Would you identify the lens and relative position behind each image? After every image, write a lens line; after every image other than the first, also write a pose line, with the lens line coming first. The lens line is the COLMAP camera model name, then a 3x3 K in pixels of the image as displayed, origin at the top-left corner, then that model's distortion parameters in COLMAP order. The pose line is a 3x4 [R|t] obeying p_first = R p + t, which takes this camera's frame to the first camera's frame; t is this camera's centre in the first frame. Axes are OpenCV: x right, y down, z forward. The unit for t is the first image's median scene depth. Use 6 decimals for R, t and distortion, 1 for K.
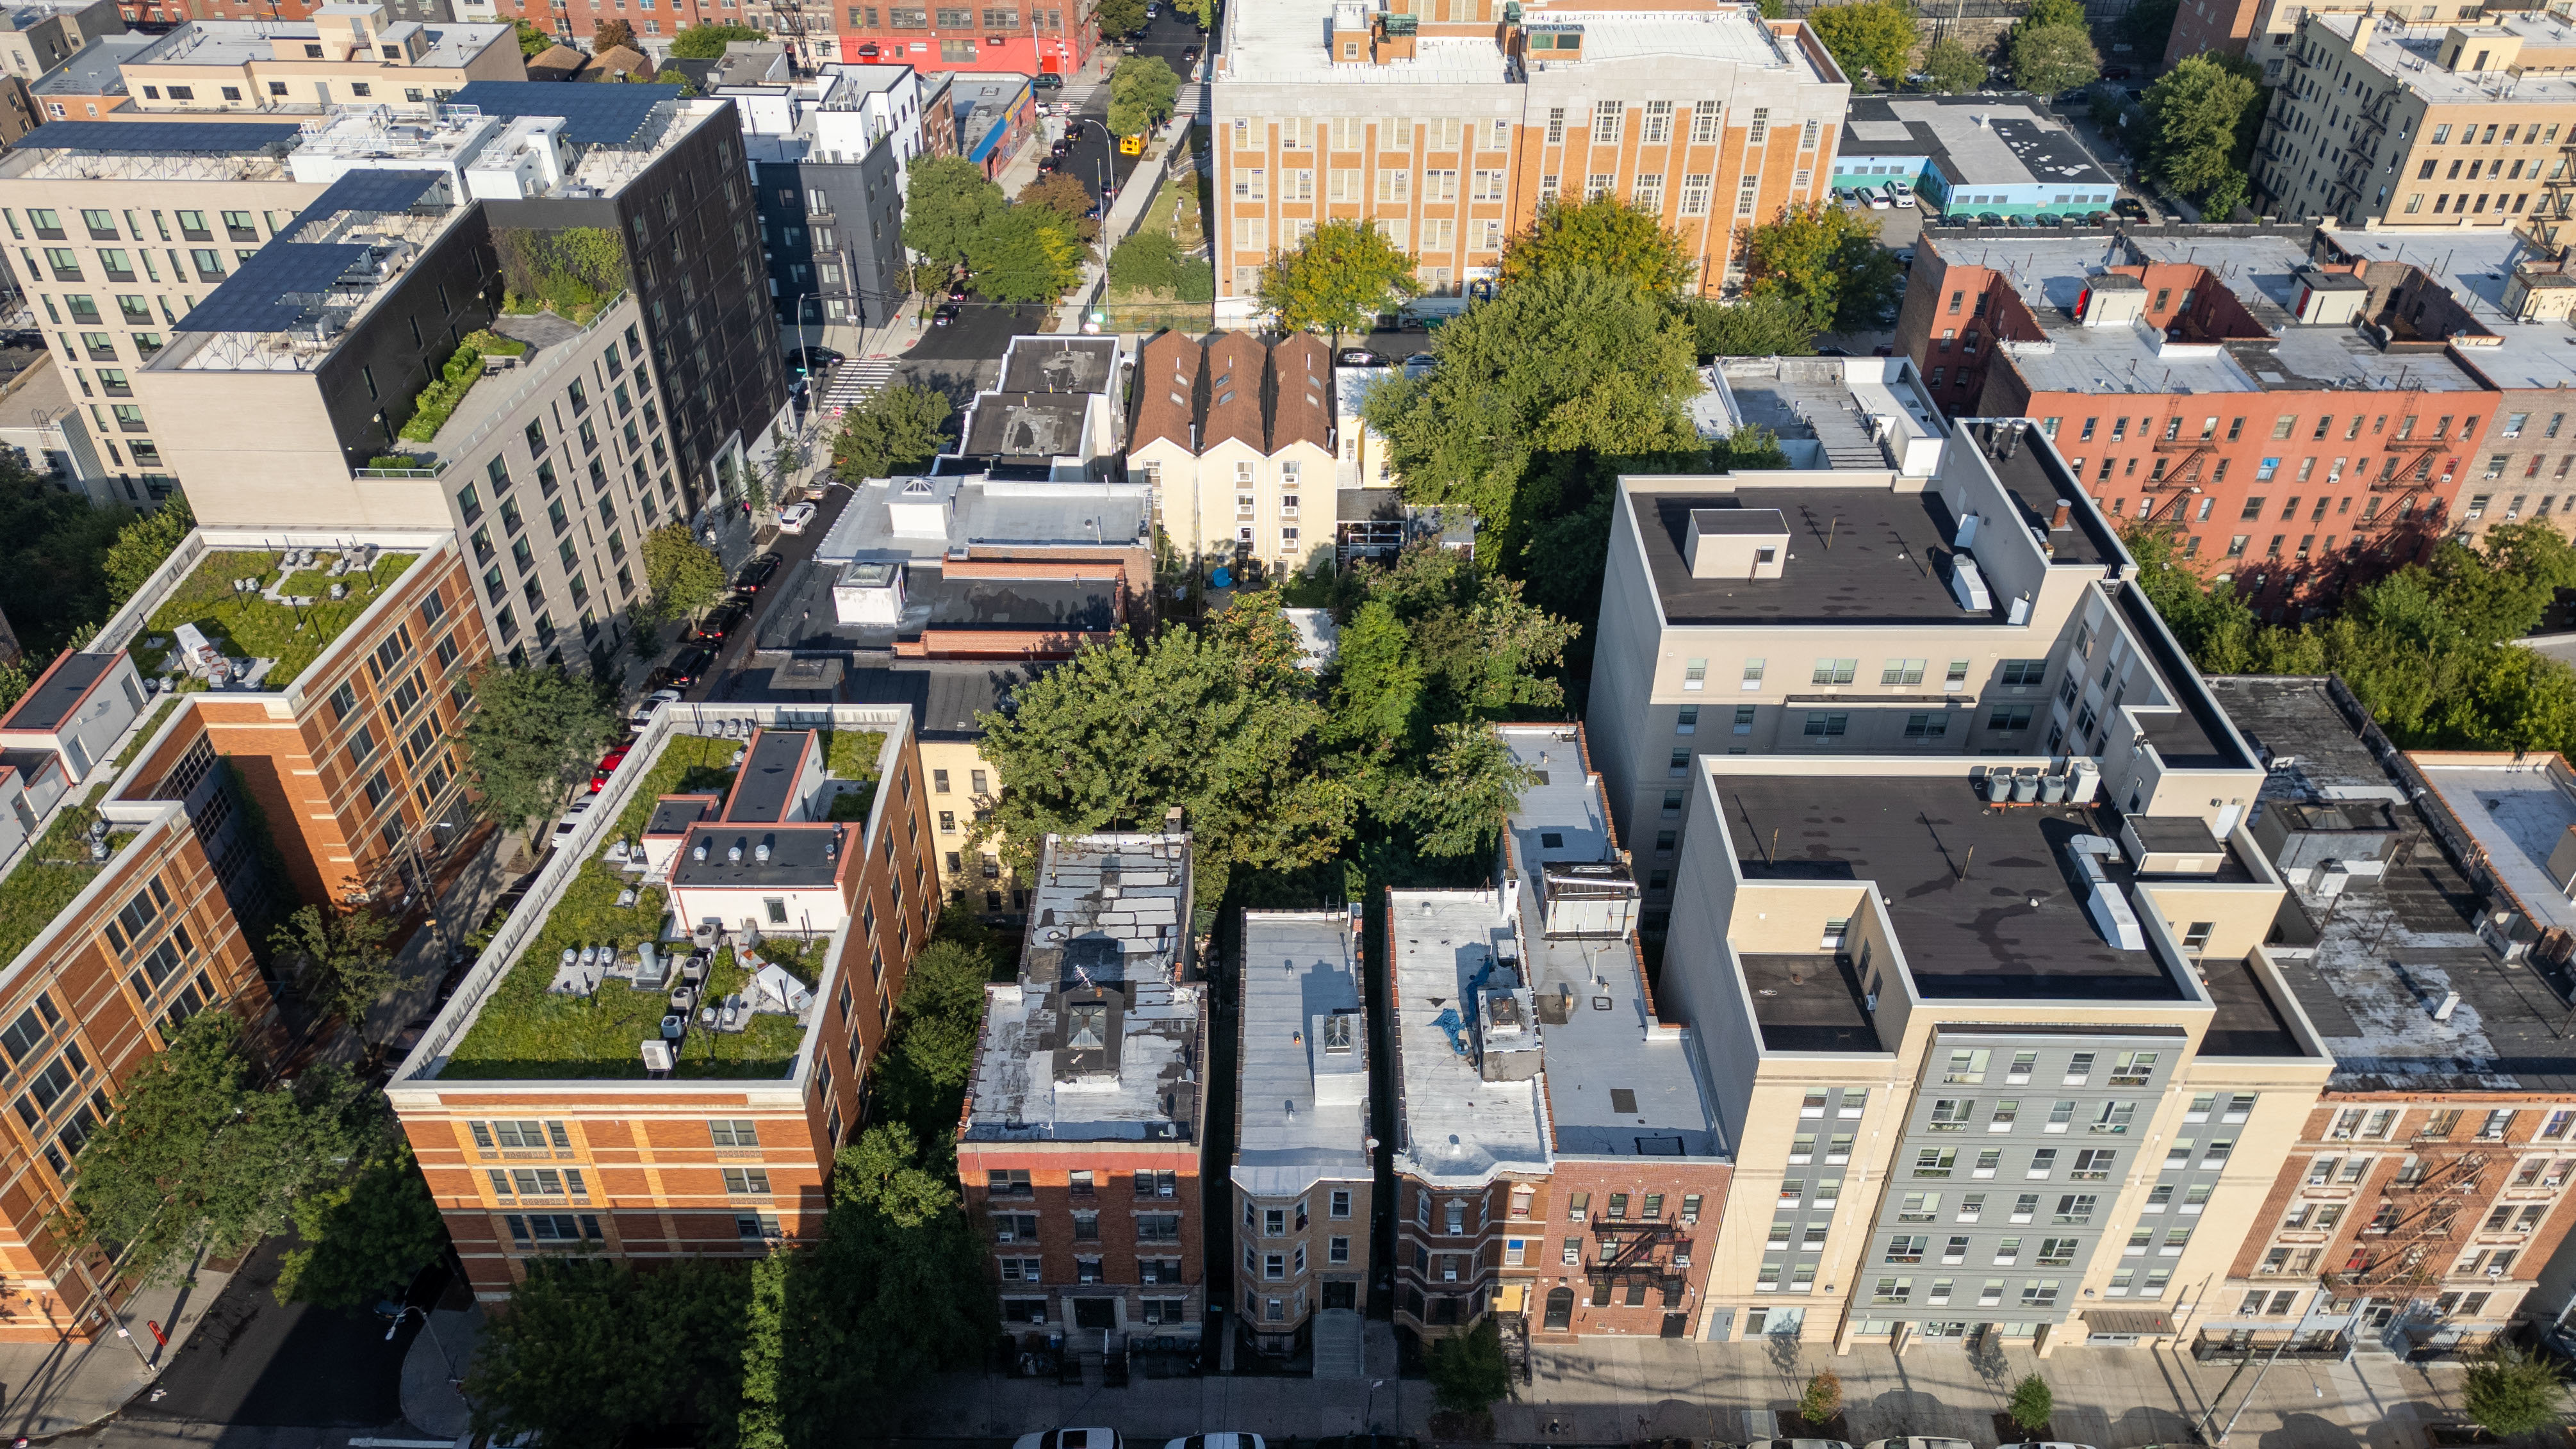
lens RADIAL K [[1805.2, 0, 1282.0], [0, 1805.2, 730.7], [0, 0, 1]] dist [0.074574, -0.069321]
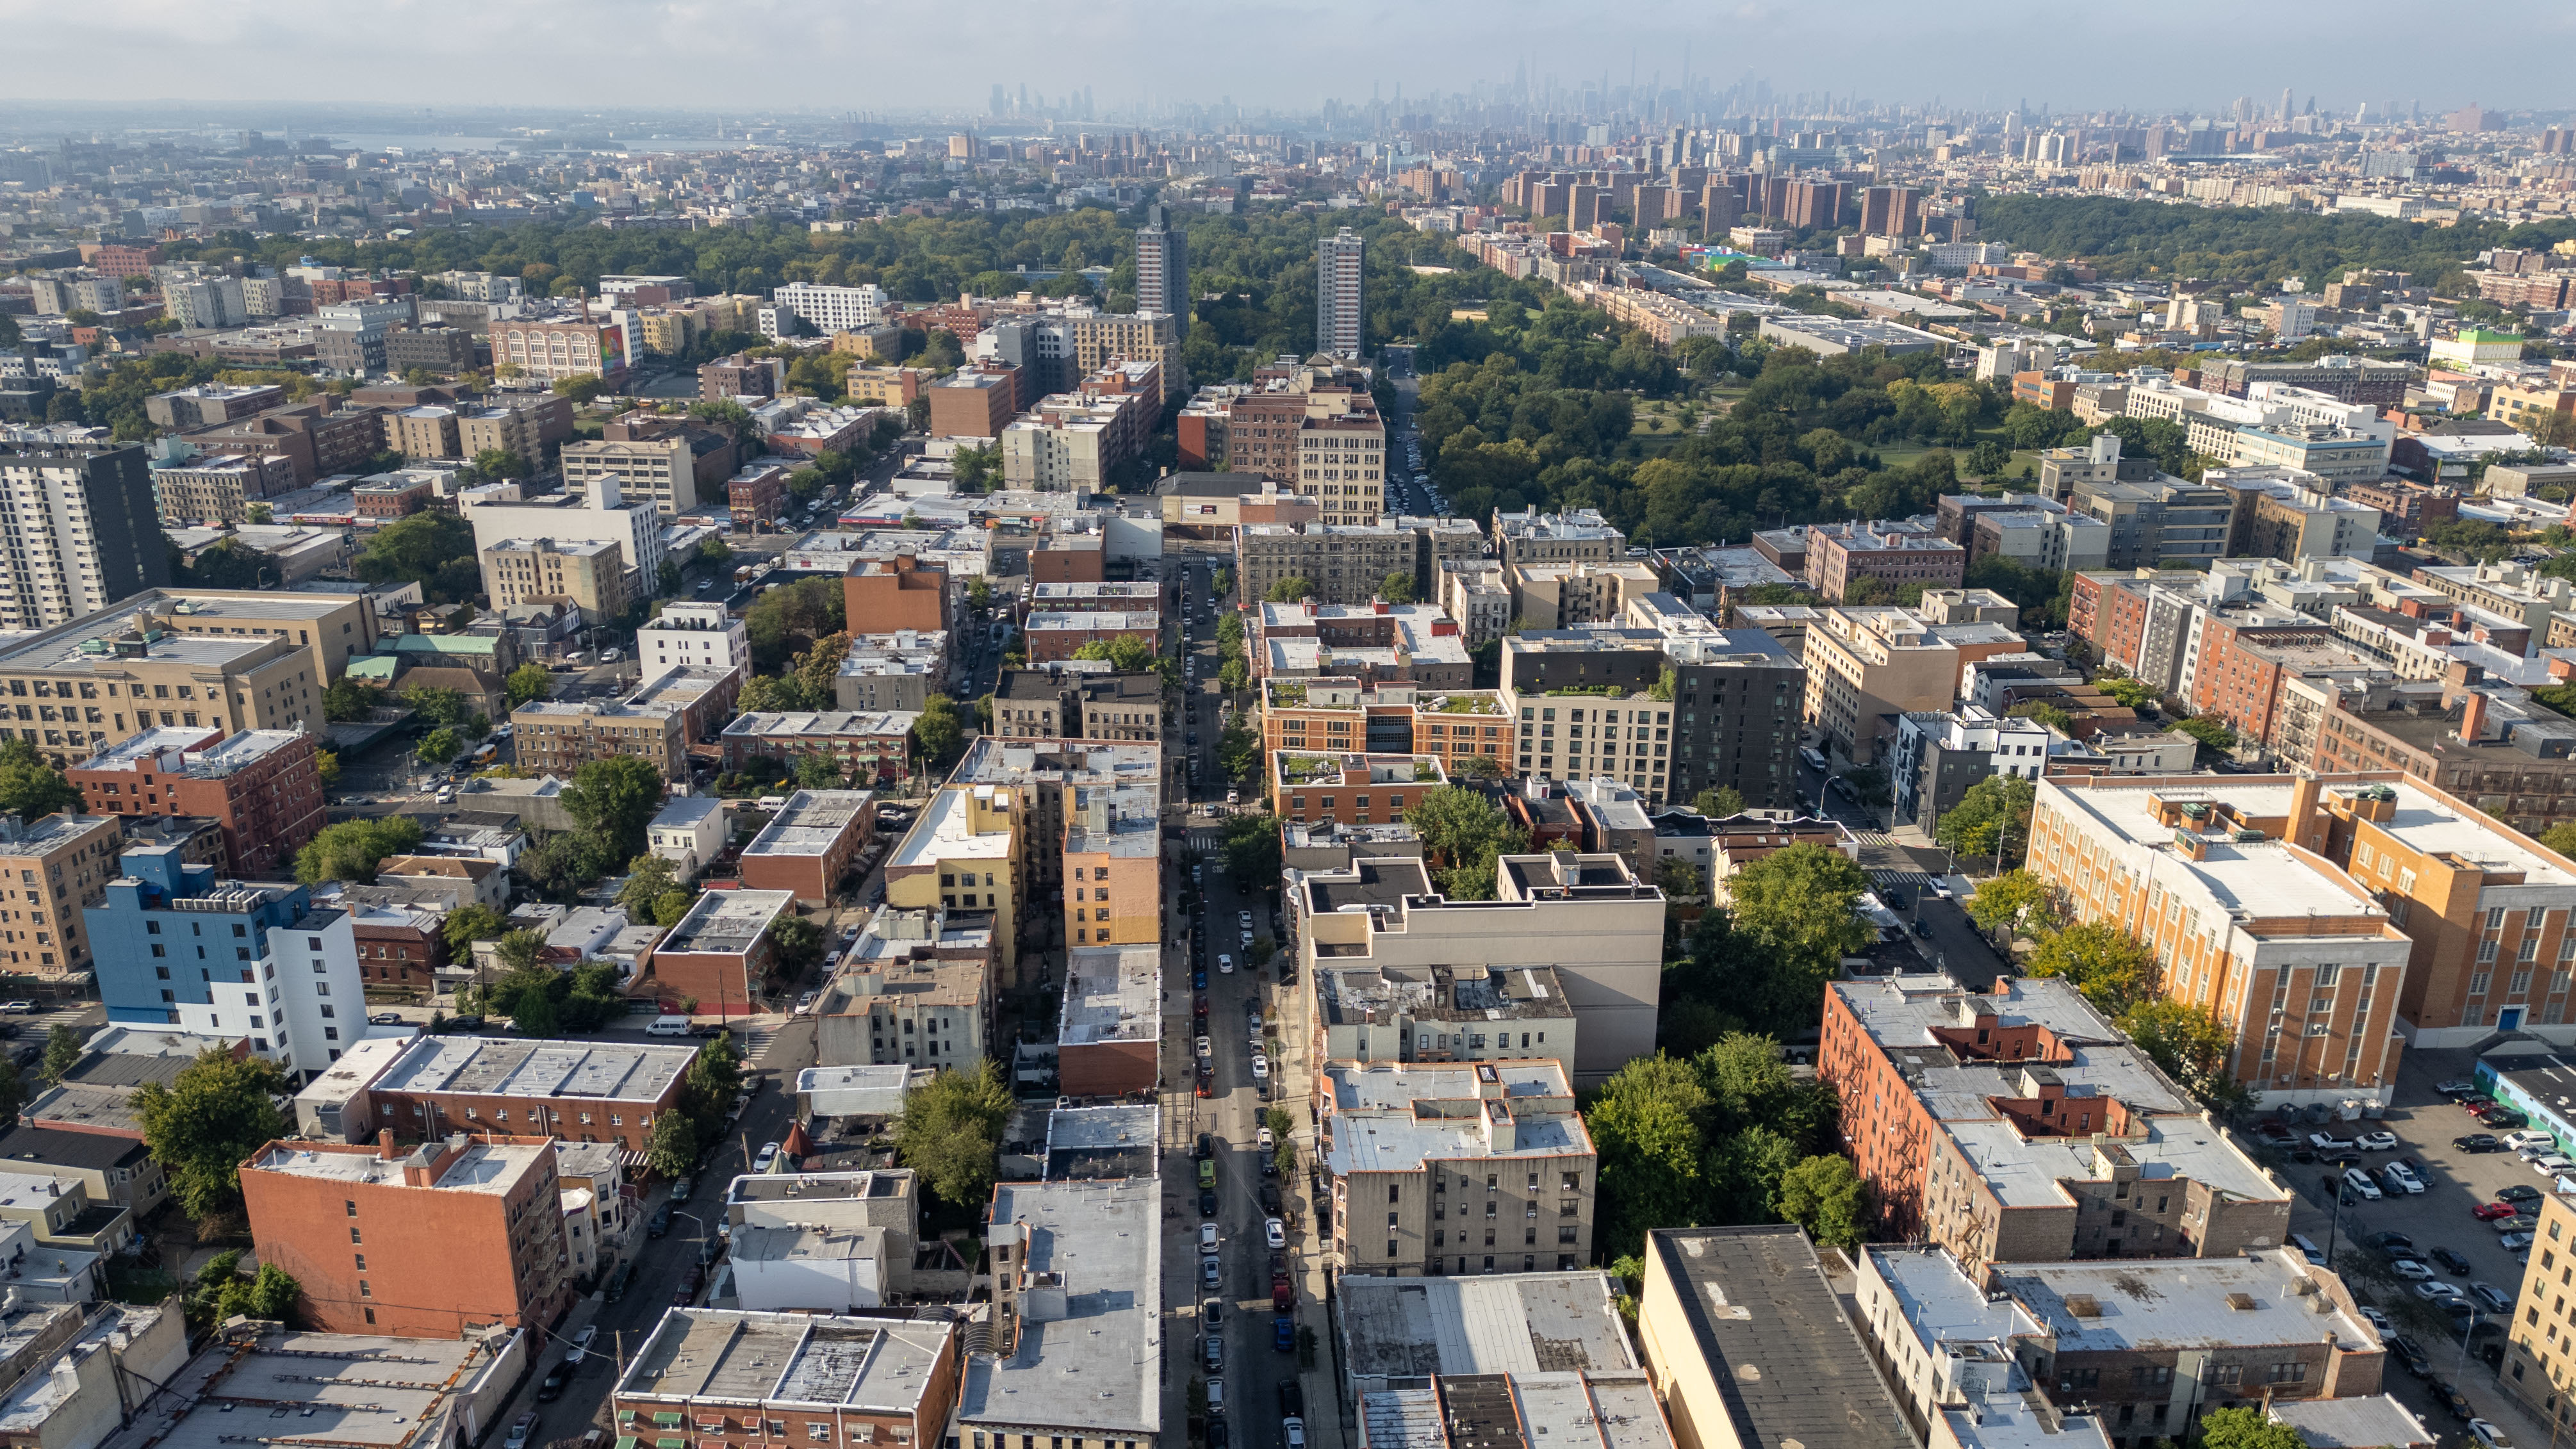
lens RADIAL K [[1807.7, 0, 1284.0], [0, 1807.7, 717.8], [0, 0, 1]] dist [0.086542, -0.087777]
pose [[0.066091, 0.317024, -0.946112, 2.467702], [-0.612080, 0.761716, 0.212479, -0.544013], [0.788030, 0.565053, 0.244387, 0.014931]]
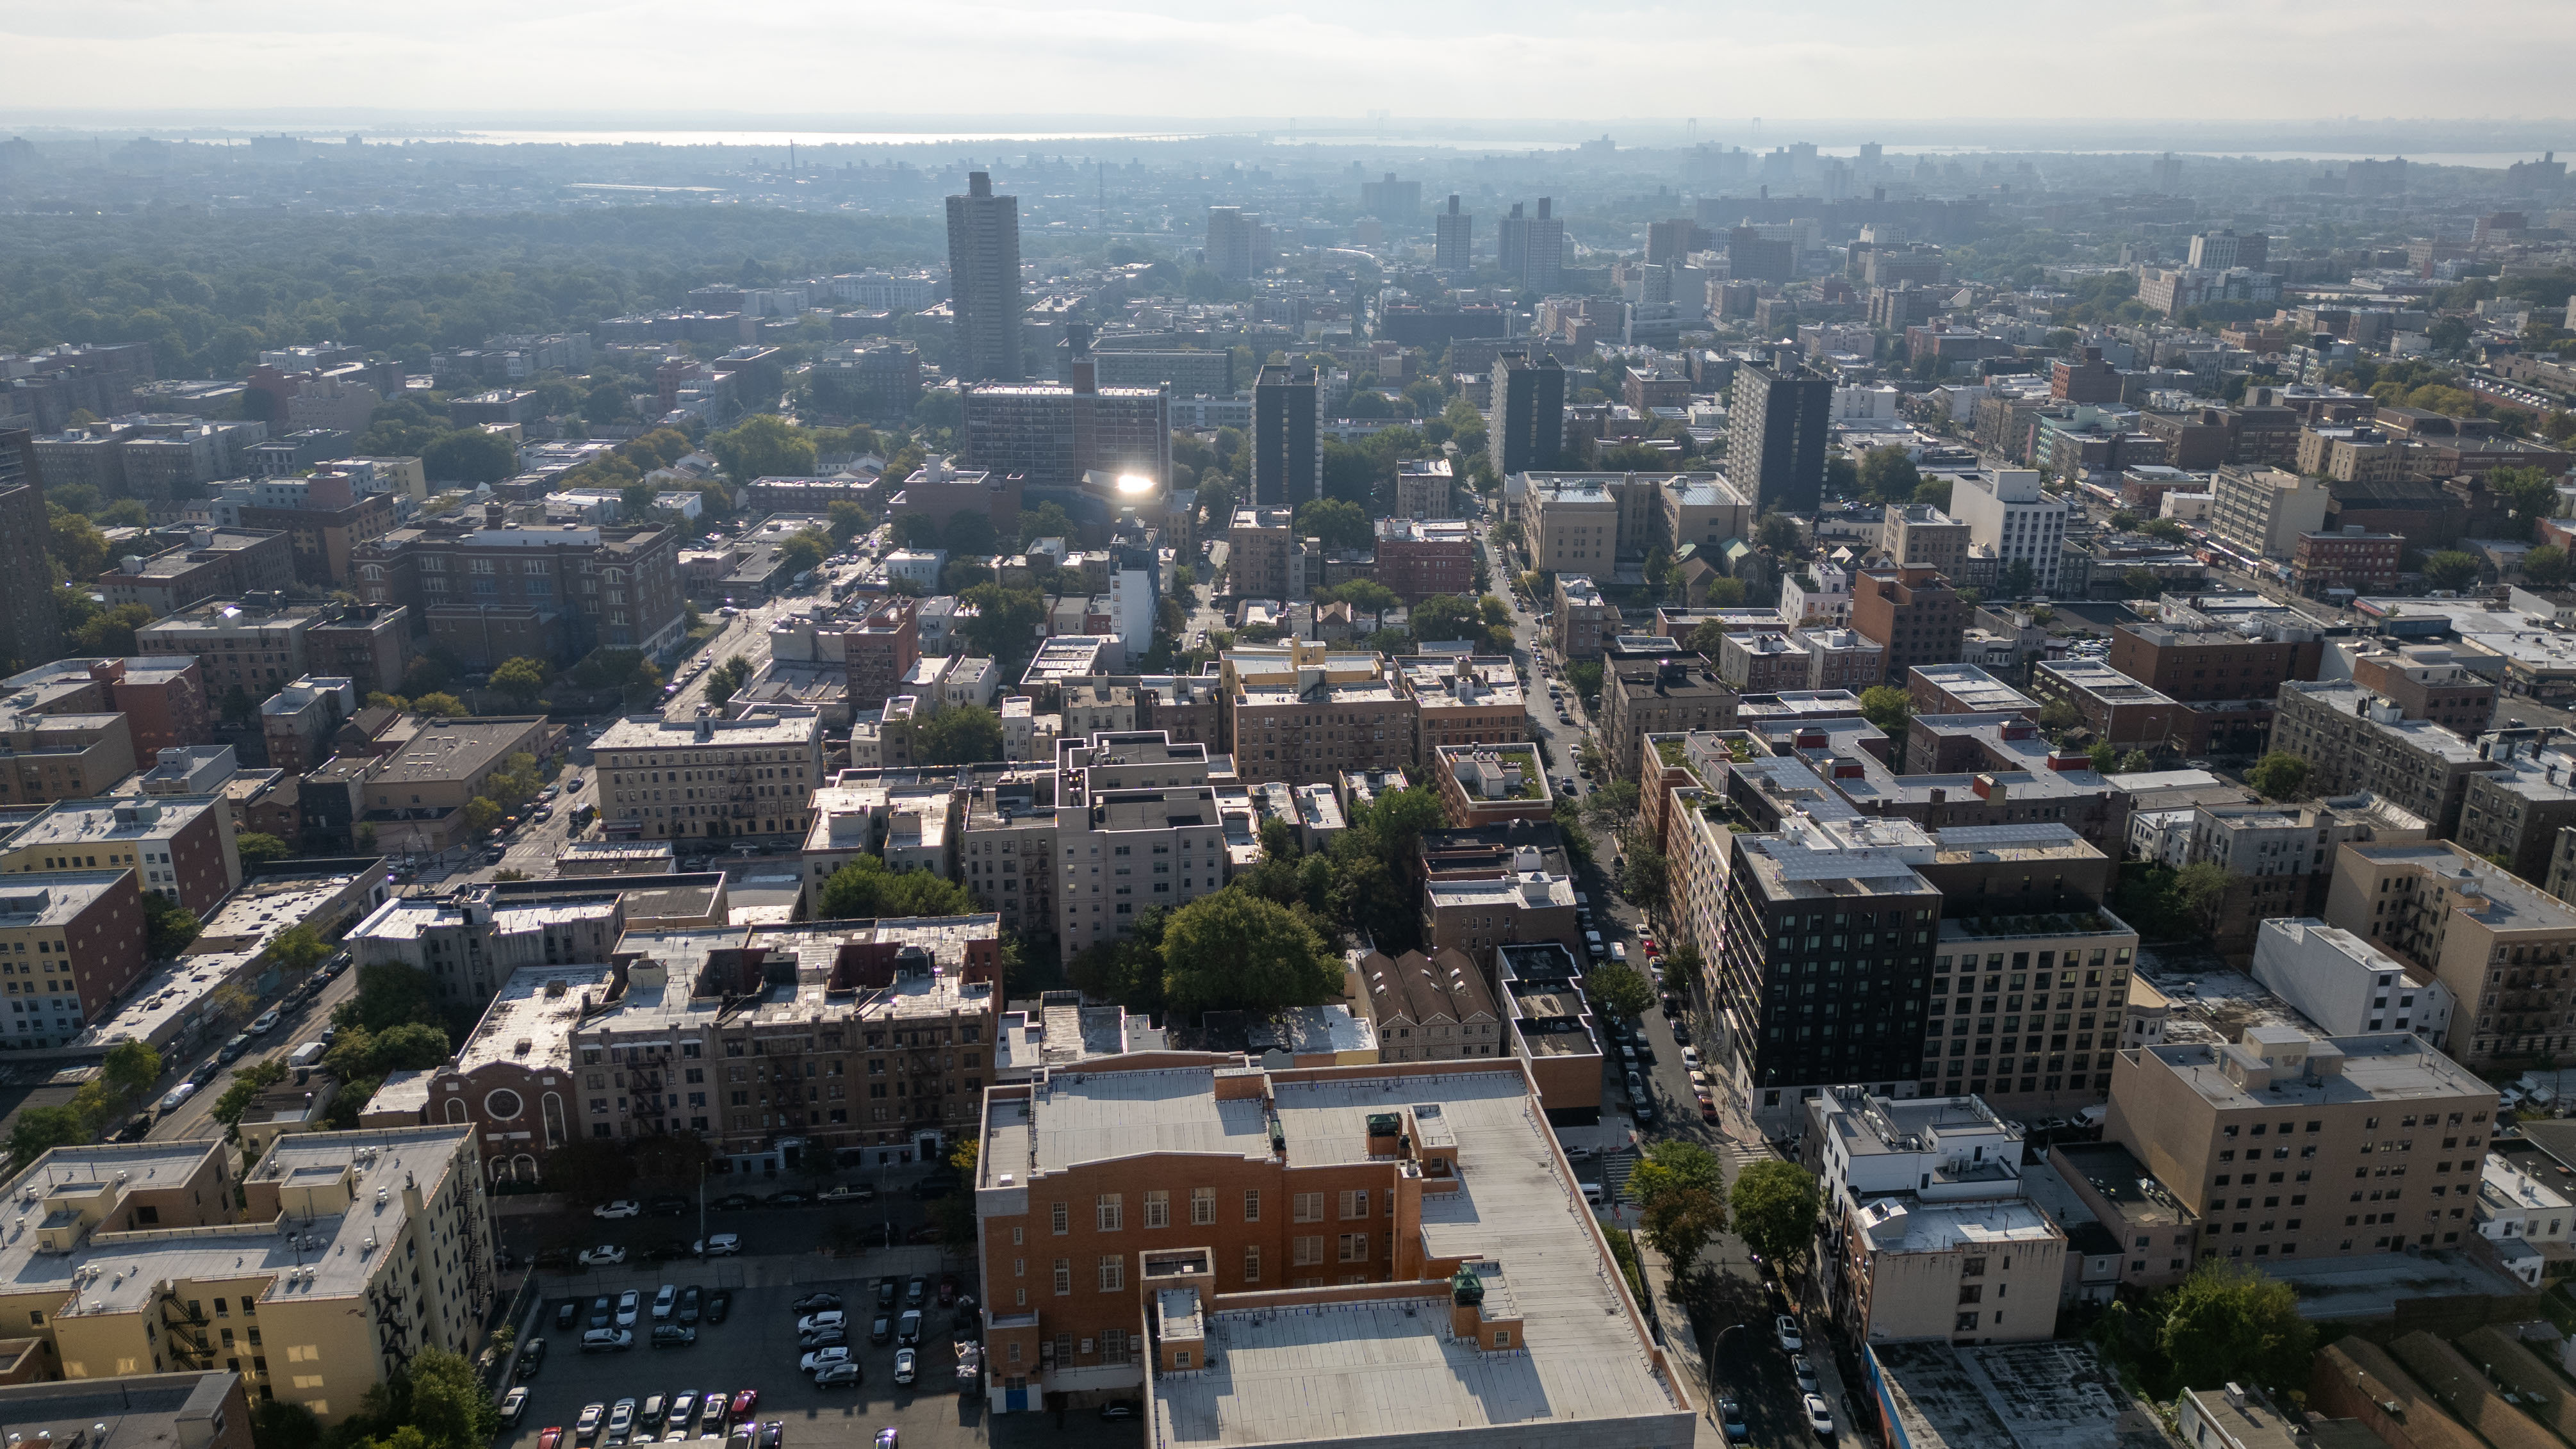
lens RADIAL K [[1807.7, 0, 1284.0], [0, 1807.7, 717.8], [0, 0, 1]] dist [0.086542, -0.087777]
pose [[-0.992687, 0.034024, -0.115820, 0.398565], [-0.076960, 0.560802, 0.824365, -2.423037], [0.093001, 0.827250, -0.554083, 2.432955]]
